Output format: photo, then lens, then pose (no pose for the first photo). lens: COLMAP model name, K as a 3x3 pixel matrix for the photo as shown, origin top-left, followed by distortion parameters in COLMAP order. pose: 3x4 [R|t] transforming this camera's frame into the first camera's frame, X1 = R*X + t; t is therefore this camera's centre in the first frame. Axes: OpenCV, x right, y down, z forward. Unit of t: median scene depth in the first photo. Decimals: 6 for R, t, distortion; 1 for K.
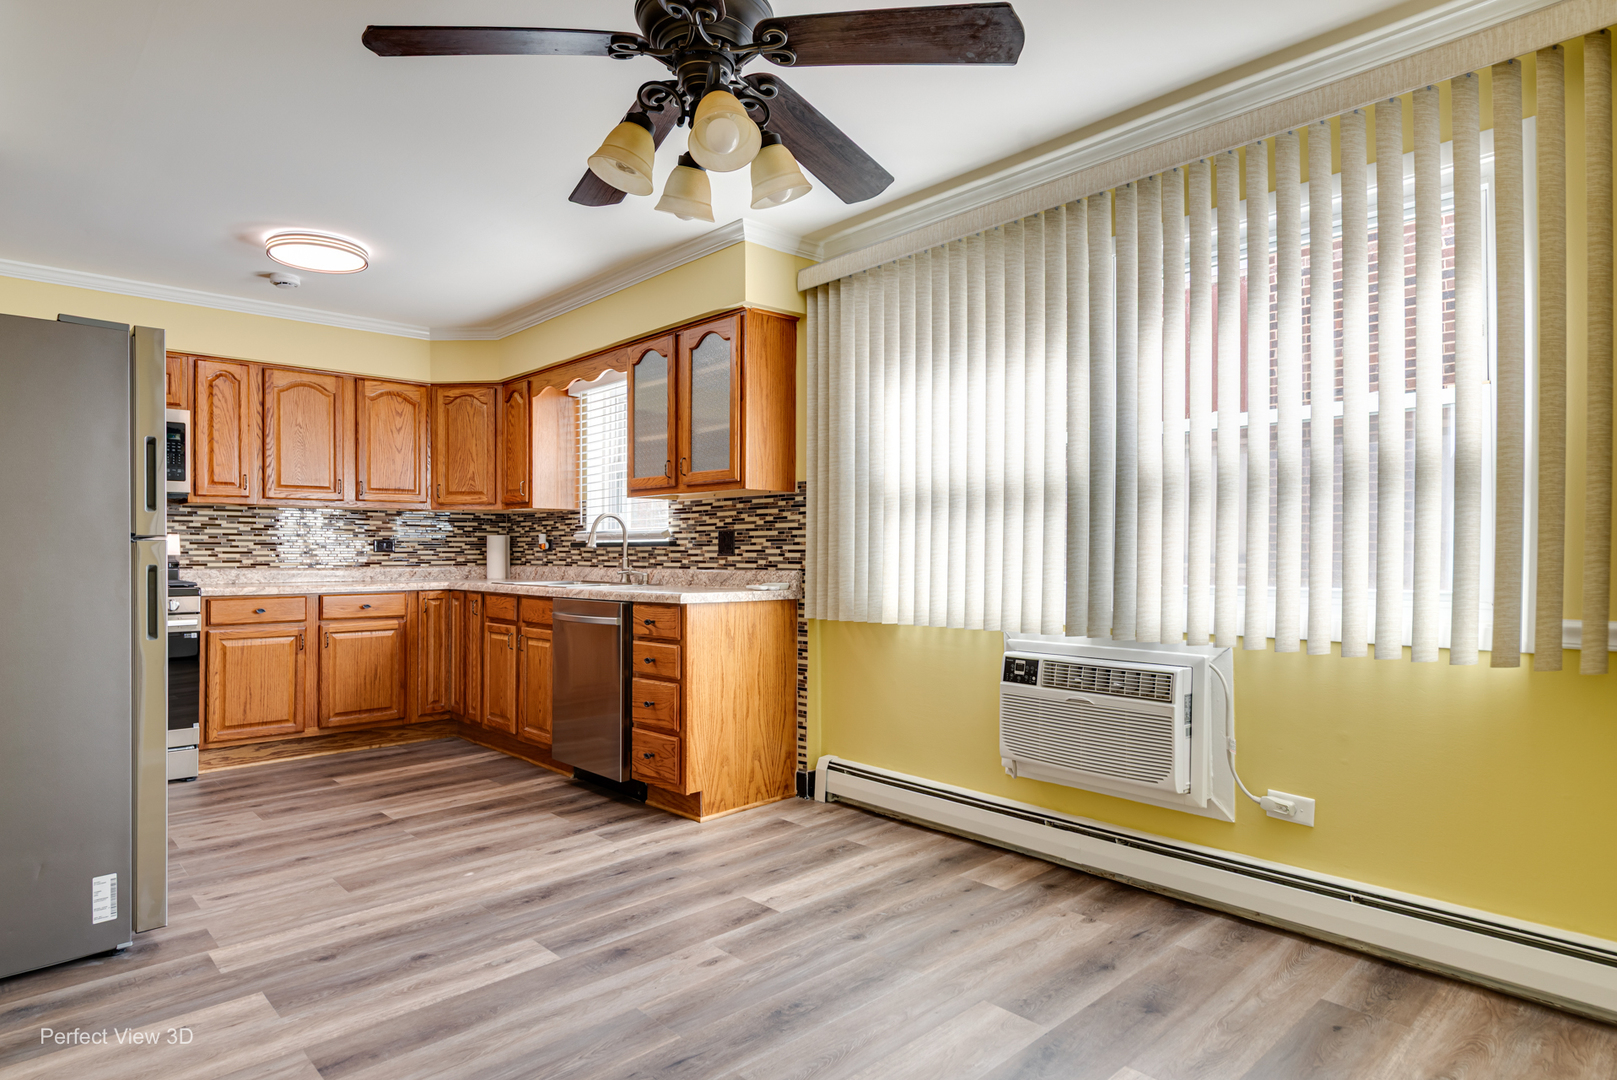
lens RADIAL K [[910.8, 0, 801.6], [0, 910.8, 544.8], [0, 0, 1]] dist [0.037279, -0.000247]
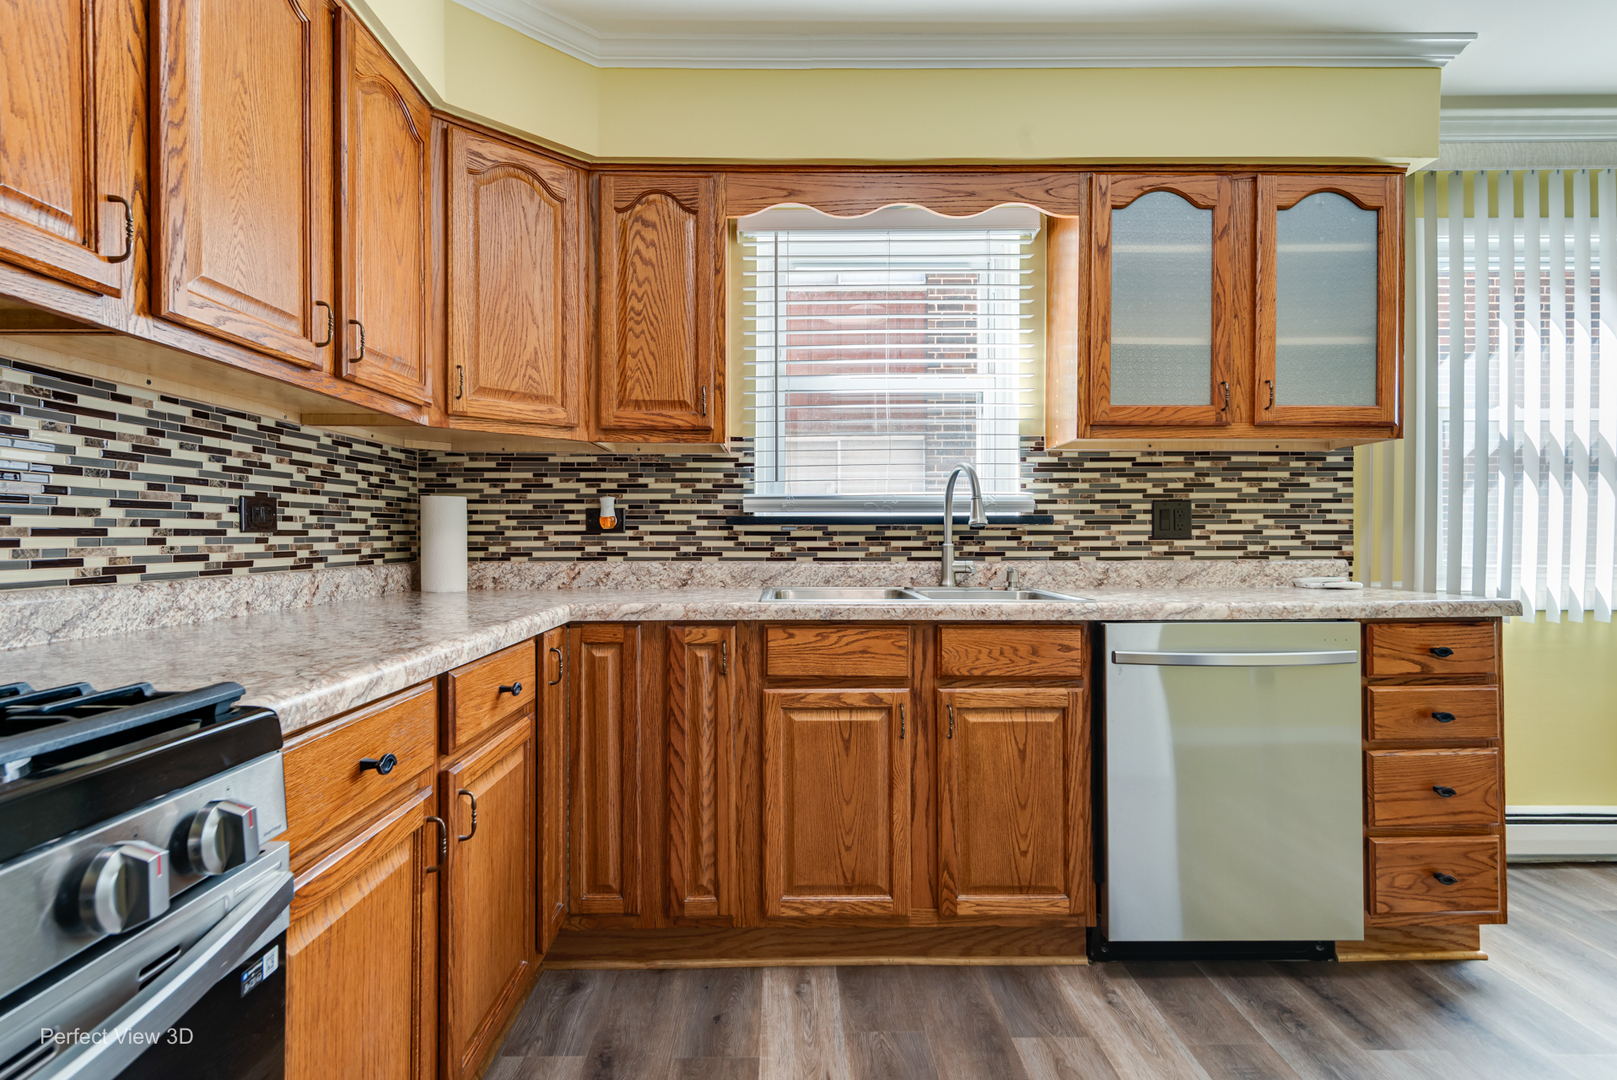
lens RADIAL K [[827.7, 0, 807.9], [0, 827.7, 536.3], [0, 0, 1]] dist [0.013634, -0.000549]
pose [[0.665157, 0.000208, 0.746703, -0.635563], [-0.005760, 0.999972, 0.004852, 0.007758], [-0.746681, -0.007529, 0.665140, 0.718532]]
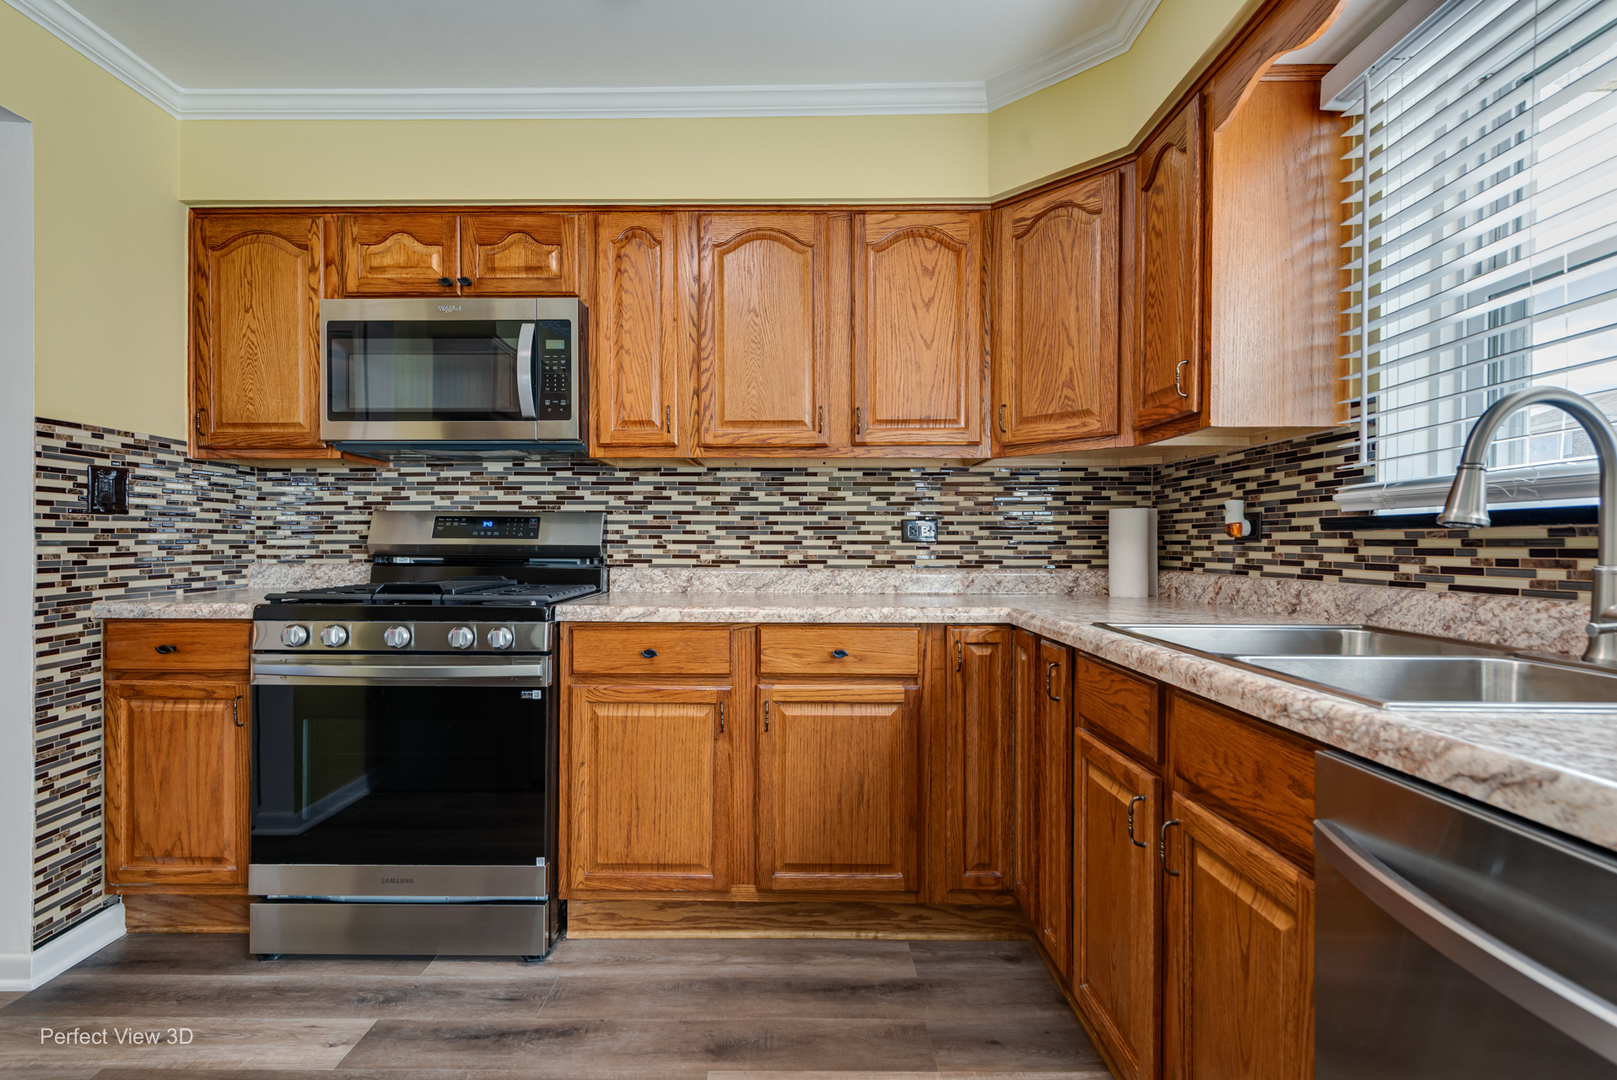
lens RADIAL K [[811.8, 0, 779.7], [0, 811.8, 547.1], [0, 0, 1]] dist [0.014474, -0.000228]
pose [[0.719364, 0.005937, -0.694608, -0.200746], [0.002303, 0.999938, 0.010932, 0.006099], [0.694629, -0.009464, 0.719306, 0.676107]]
